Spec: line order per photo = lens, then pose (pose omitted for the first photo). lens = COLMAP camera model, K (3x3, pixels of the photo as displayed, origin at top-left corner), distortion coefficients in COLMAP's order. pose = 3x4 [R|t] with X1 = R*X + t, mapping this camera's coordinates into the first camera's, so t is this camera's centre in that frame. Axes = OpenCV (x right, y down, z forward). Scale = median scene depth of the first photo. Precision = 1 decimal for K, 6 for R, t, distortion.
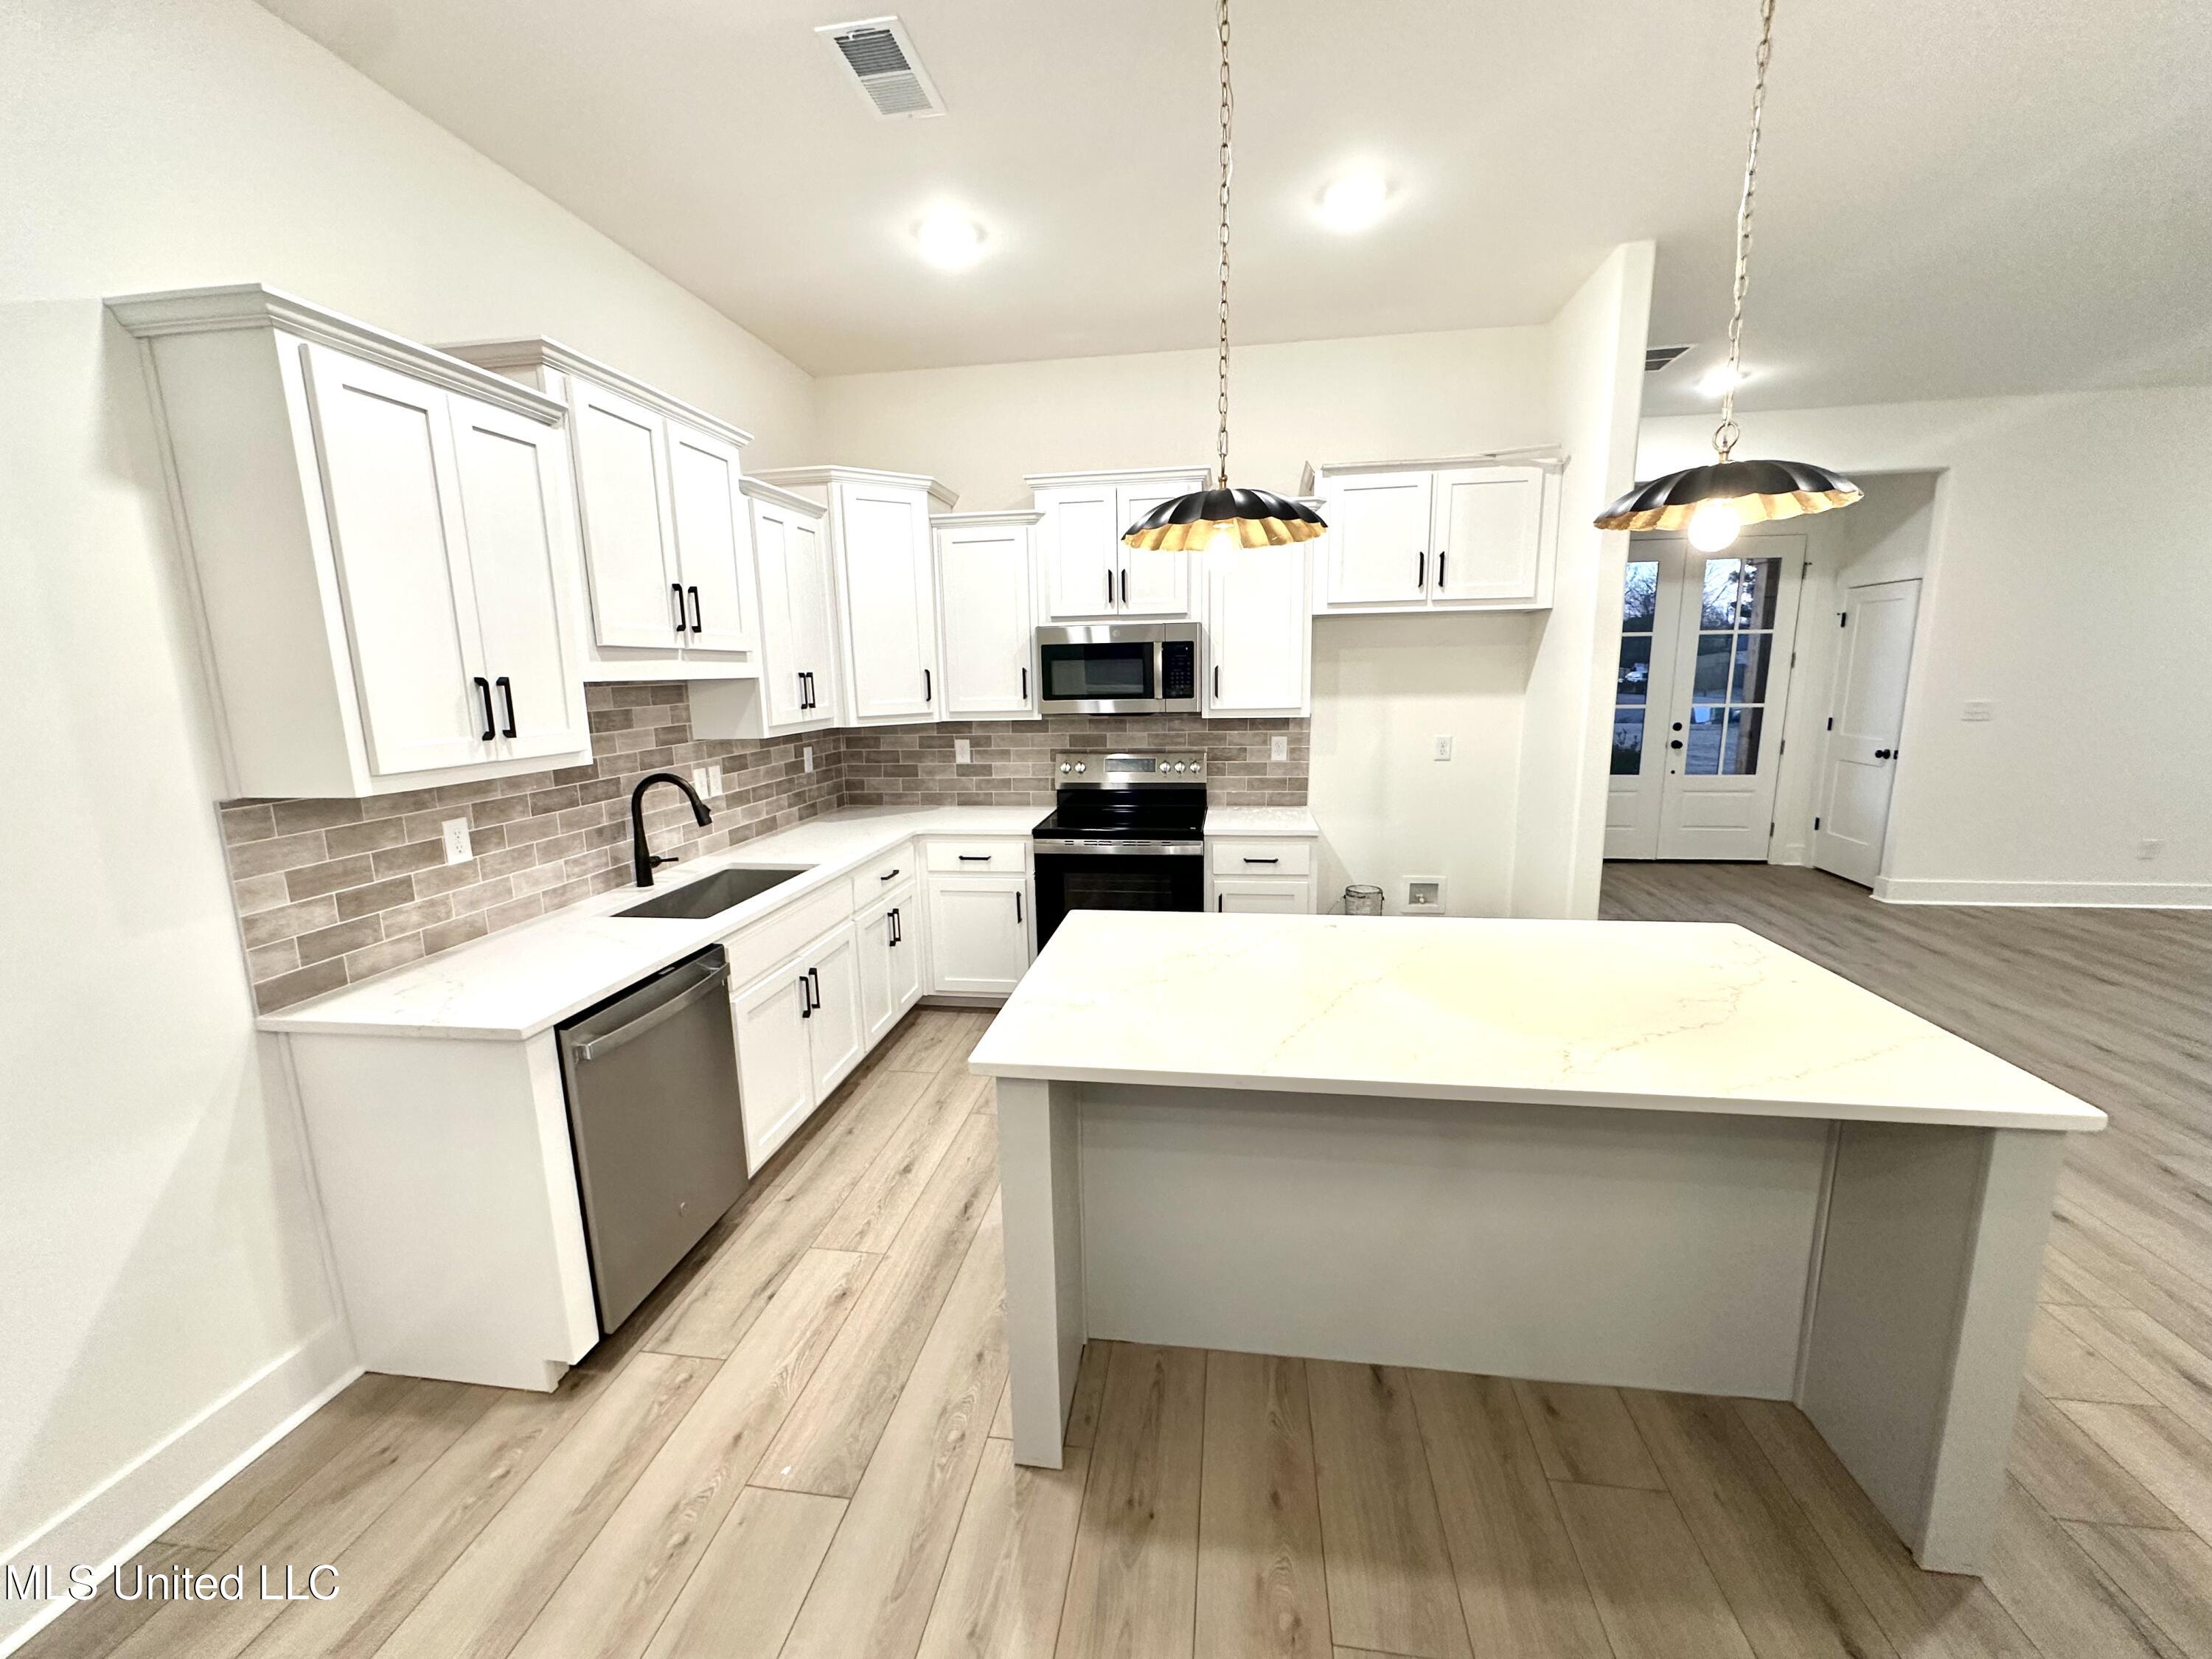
lens RADIAL K [[876.0, 0, 1103.5], [0, 876.0, 831.7], [0, 0, 1]] dist [-0.002612, 0.000089]
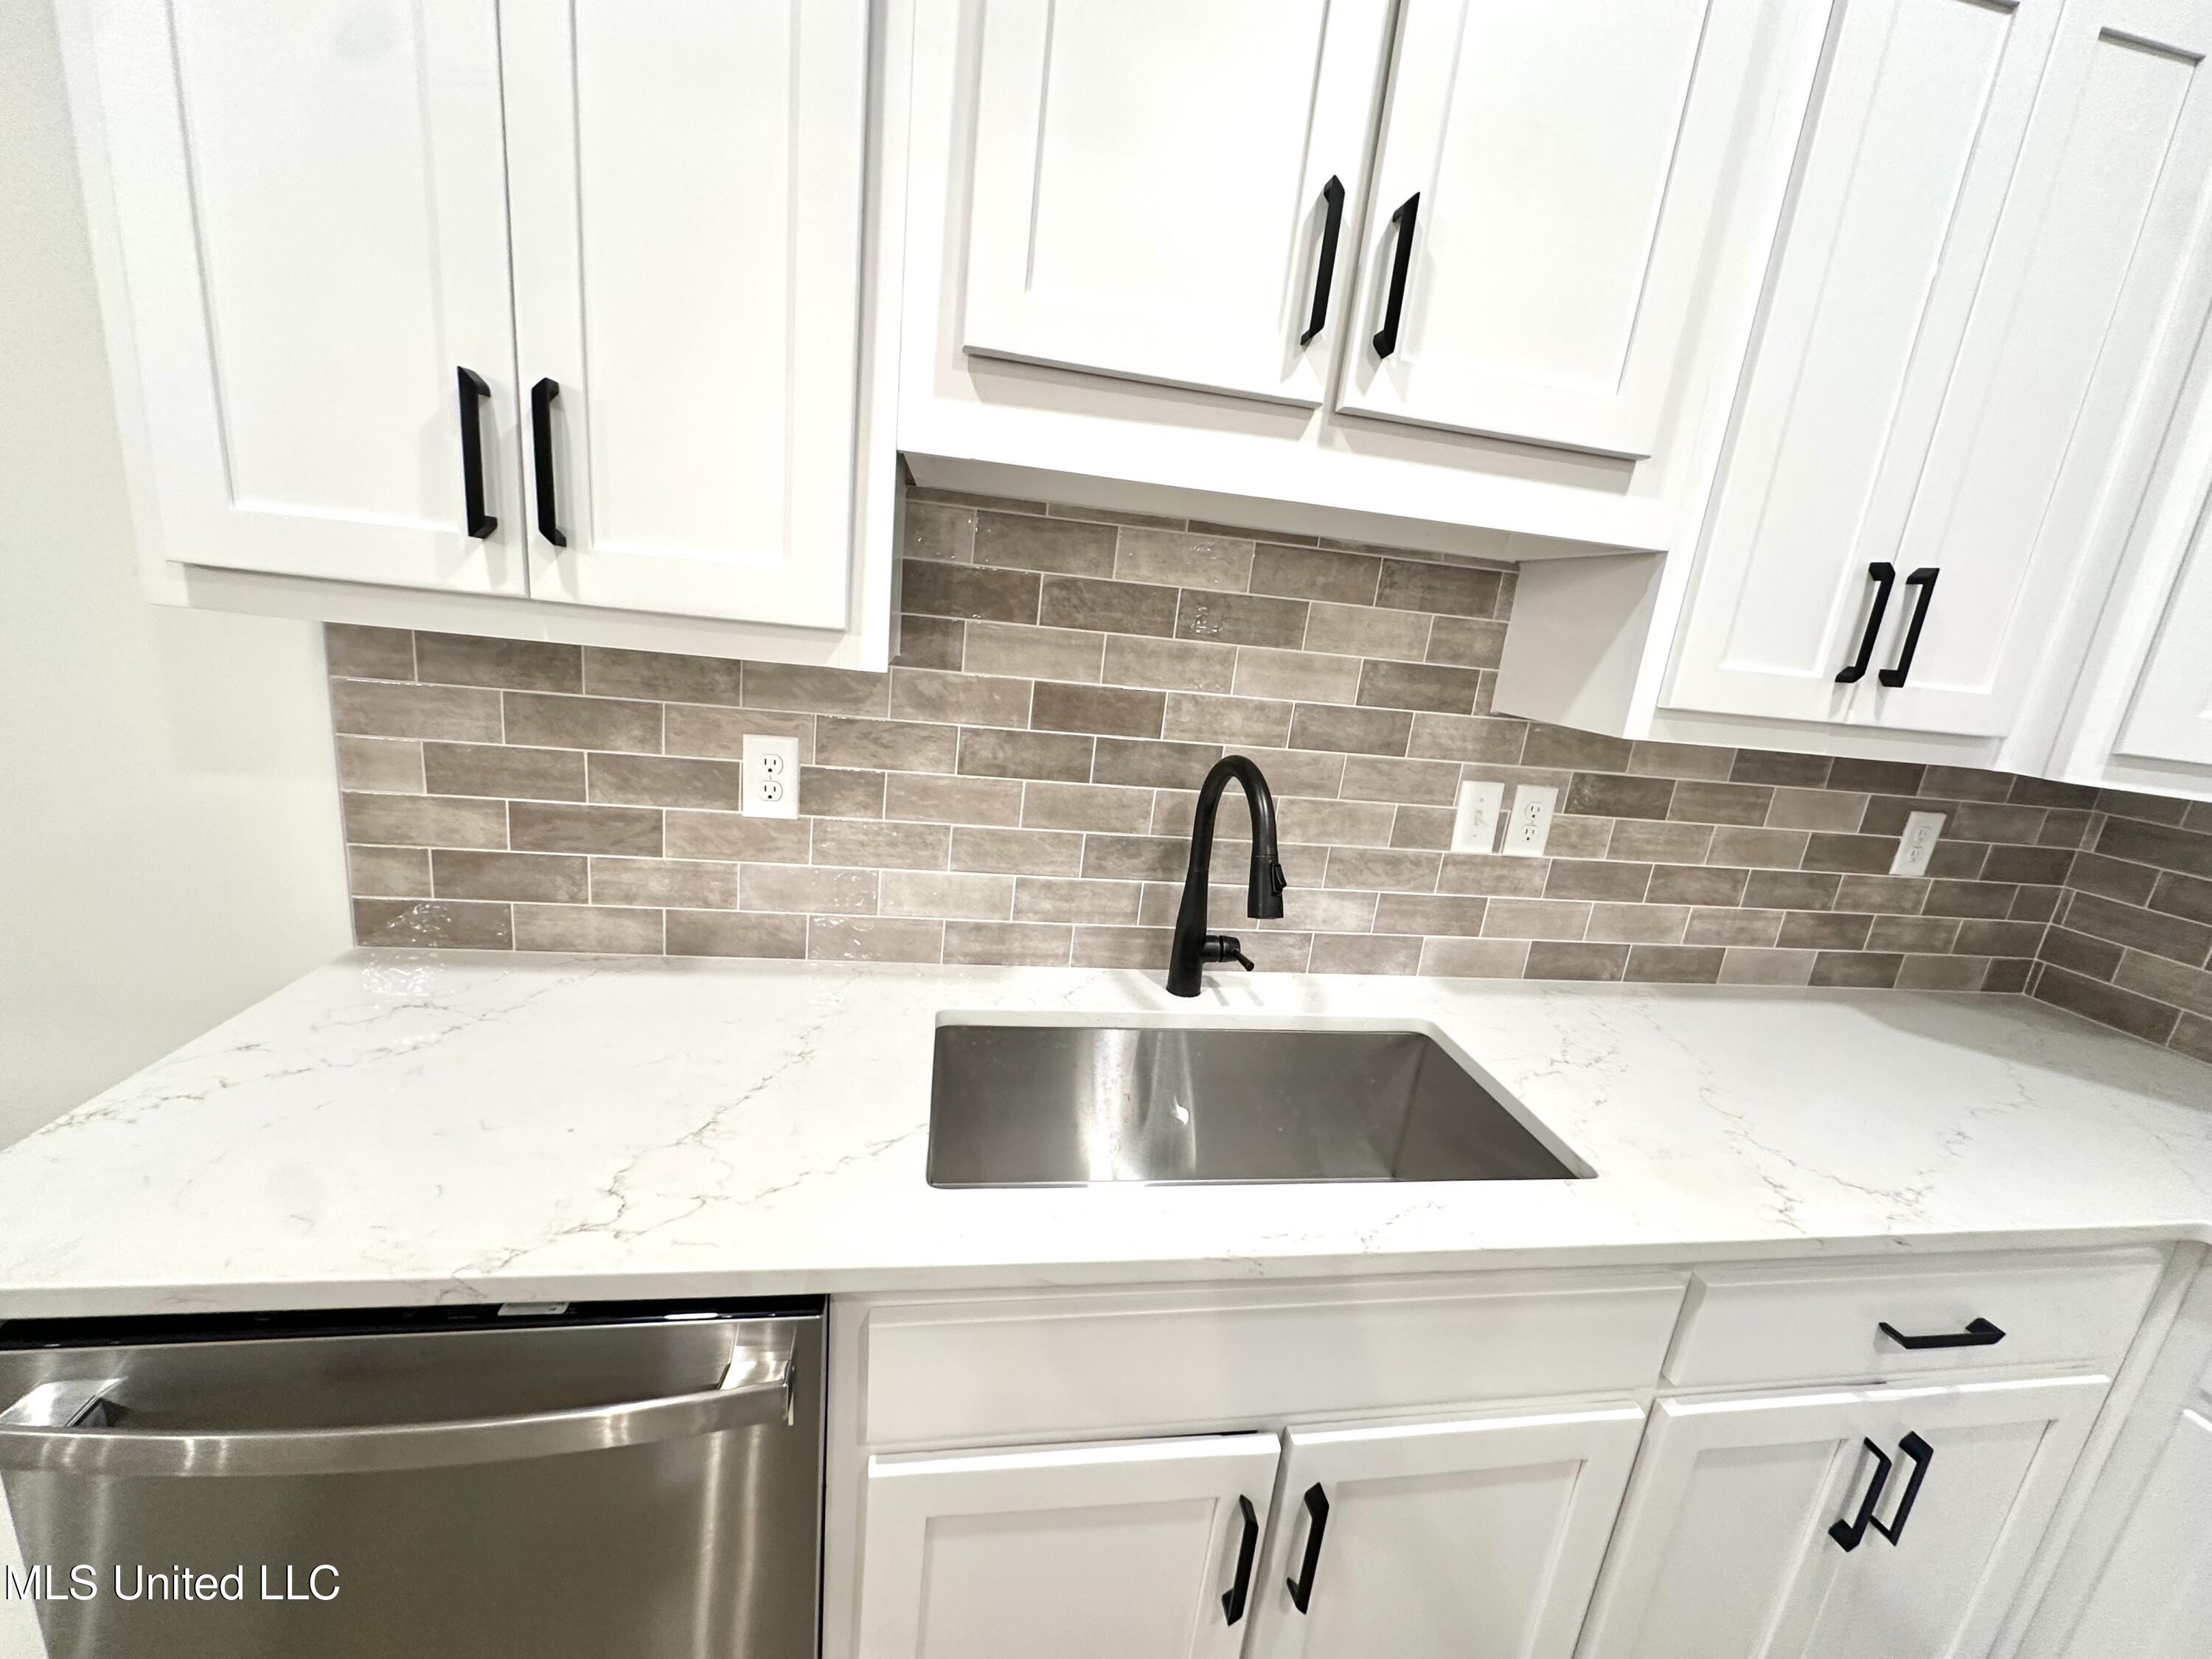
lens RADIAL K [[876.0, 0, 1104.3], [0, 876.0, 831.0], [0, 0, 1]] dist [-0.002612, 0.000089]
pose [[0.299562, 0.281676, -0.911549, -0.160303], [-0.277972, 0.939742, 0.199038, -0.101815], [0.912685, 0.193761, 0.359809, 0.850636]]
